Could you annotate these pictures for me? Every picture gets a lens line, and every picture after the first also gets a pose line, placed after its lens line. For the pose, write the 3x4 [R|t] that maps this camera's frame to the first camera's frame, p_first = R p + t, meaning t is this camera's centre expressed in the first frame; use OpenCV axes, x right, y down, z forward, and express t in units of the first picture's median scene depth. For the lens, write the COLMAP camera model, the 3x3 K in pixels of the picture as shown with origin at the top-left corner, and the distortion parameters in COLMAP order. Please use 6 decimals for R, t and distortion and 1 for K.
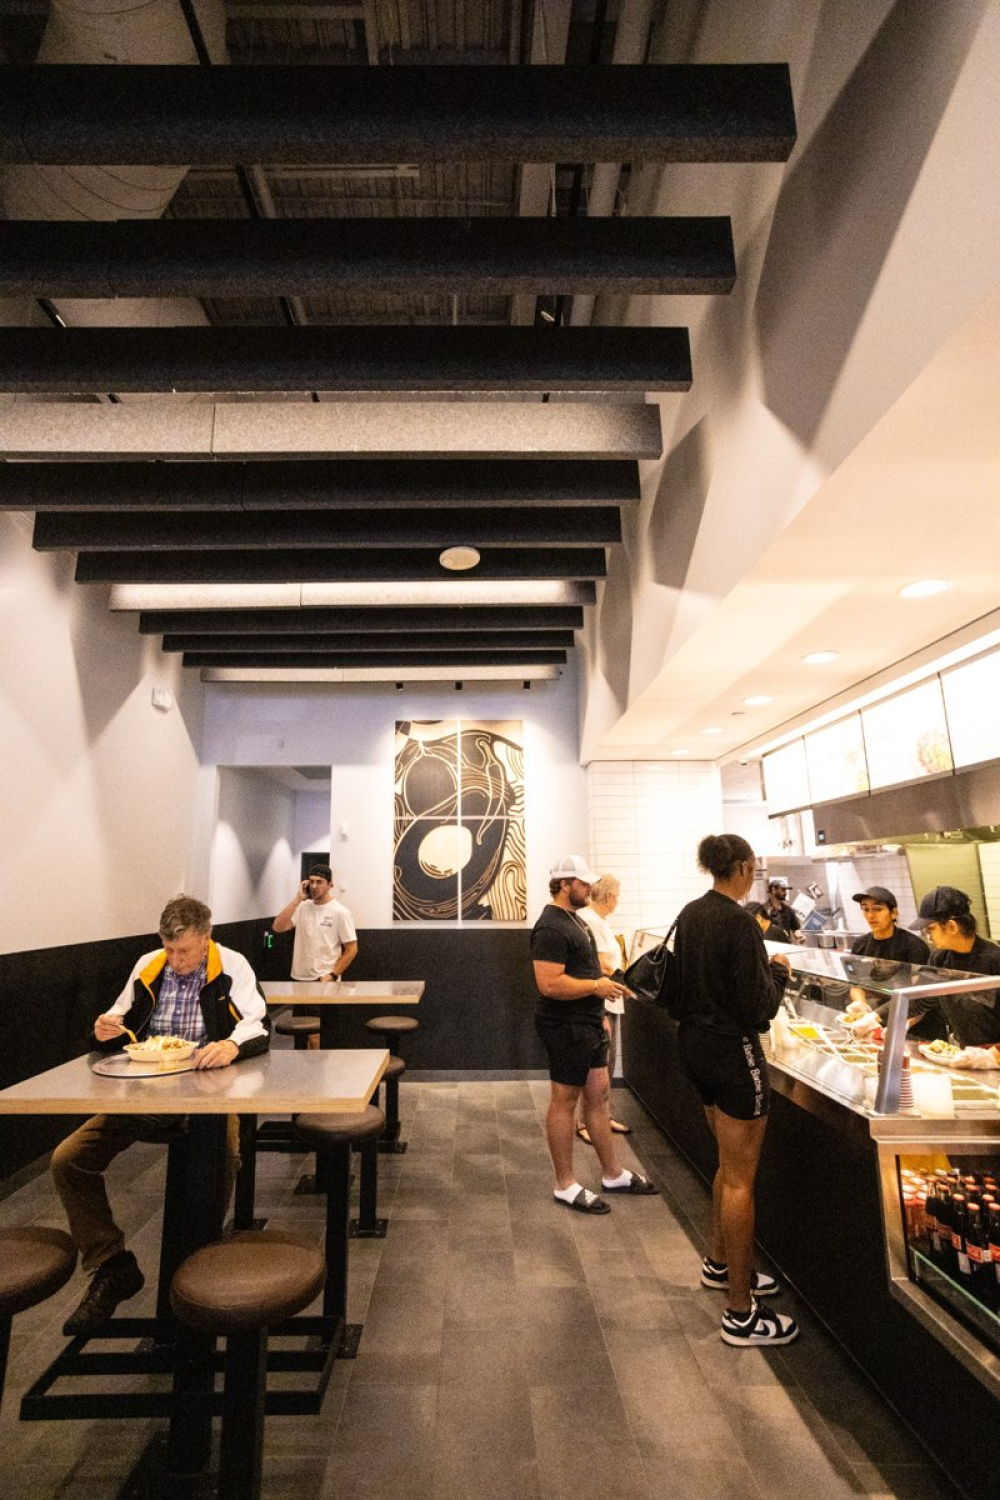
lens RADIAL K [[734.0, 0, 461.8], [0, 734.0, 735.0], [0, 0, 1]] dist [-0.002001, 0.015504]
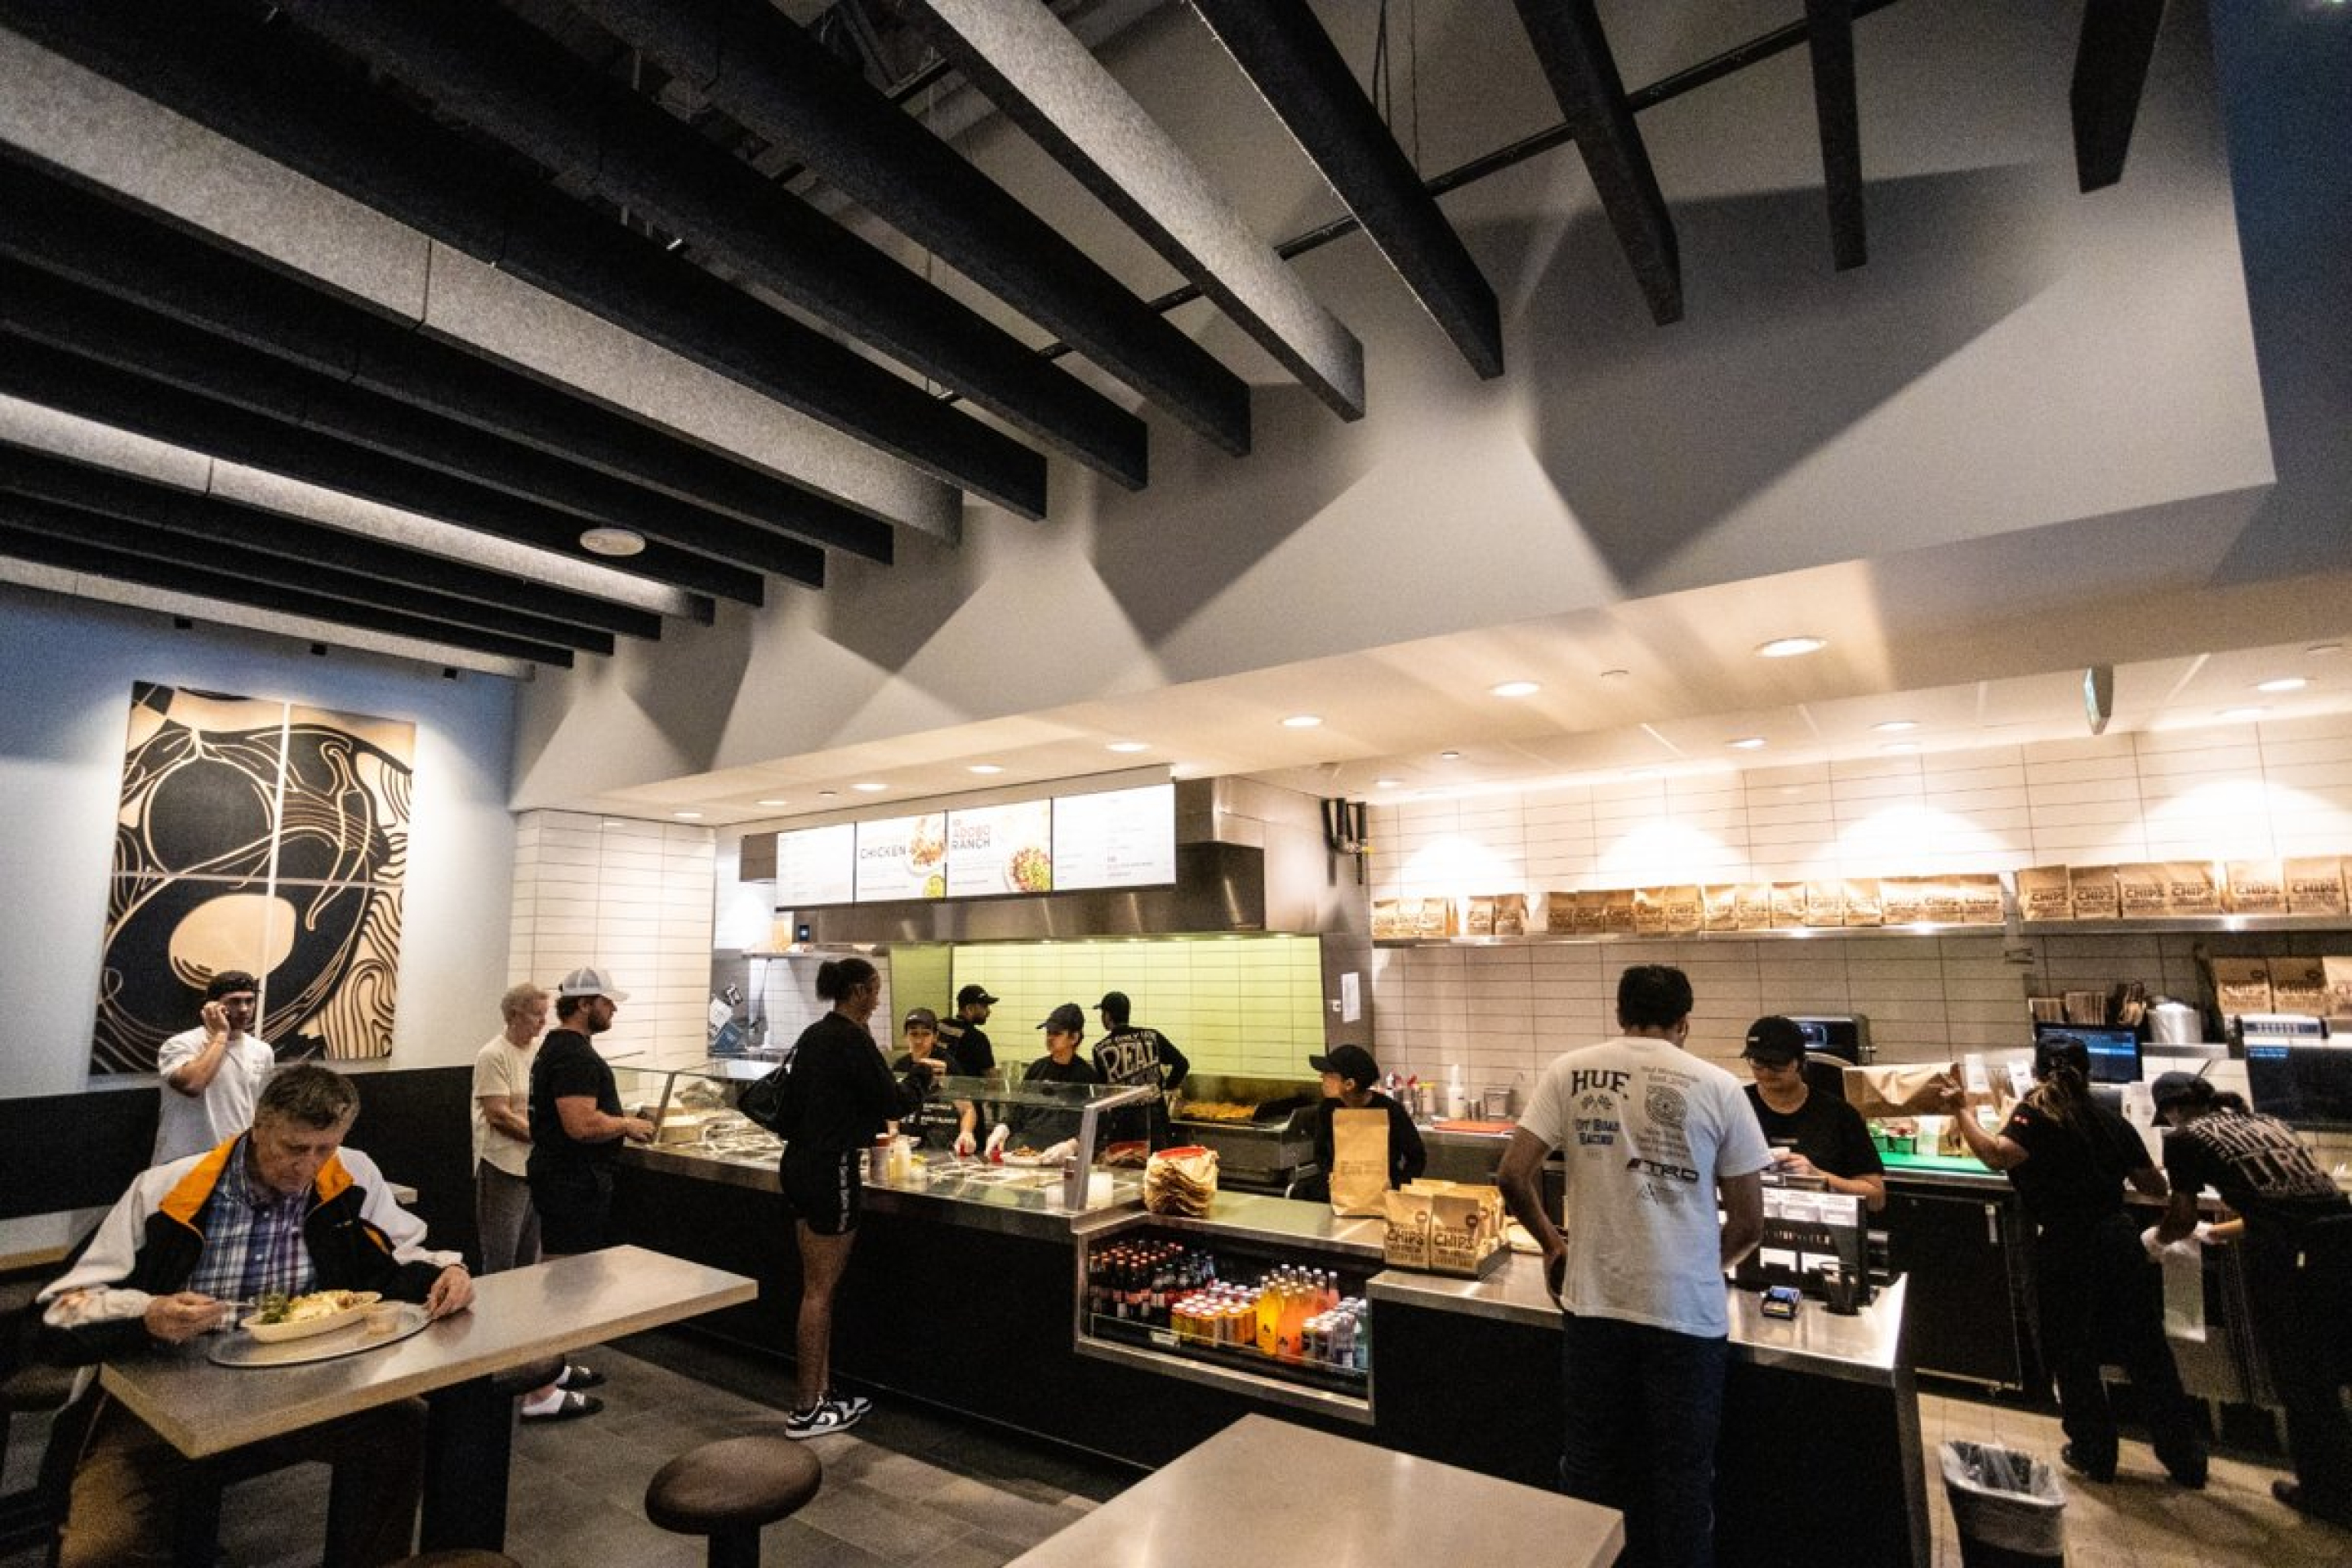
lens RADIAL K [[1139.7, 0, 1176.0], [0, 1139.7, 784.0], [0, 0, 1]] dist [-0.062865, 0.039959]
pose [[0.576638, 0.131196, 0.806397, -0.296962], [-0.161430, 0.985860, -0.044958, -0.031614], [-0.800893, -0.104252, 0.589663, -0.033815]]
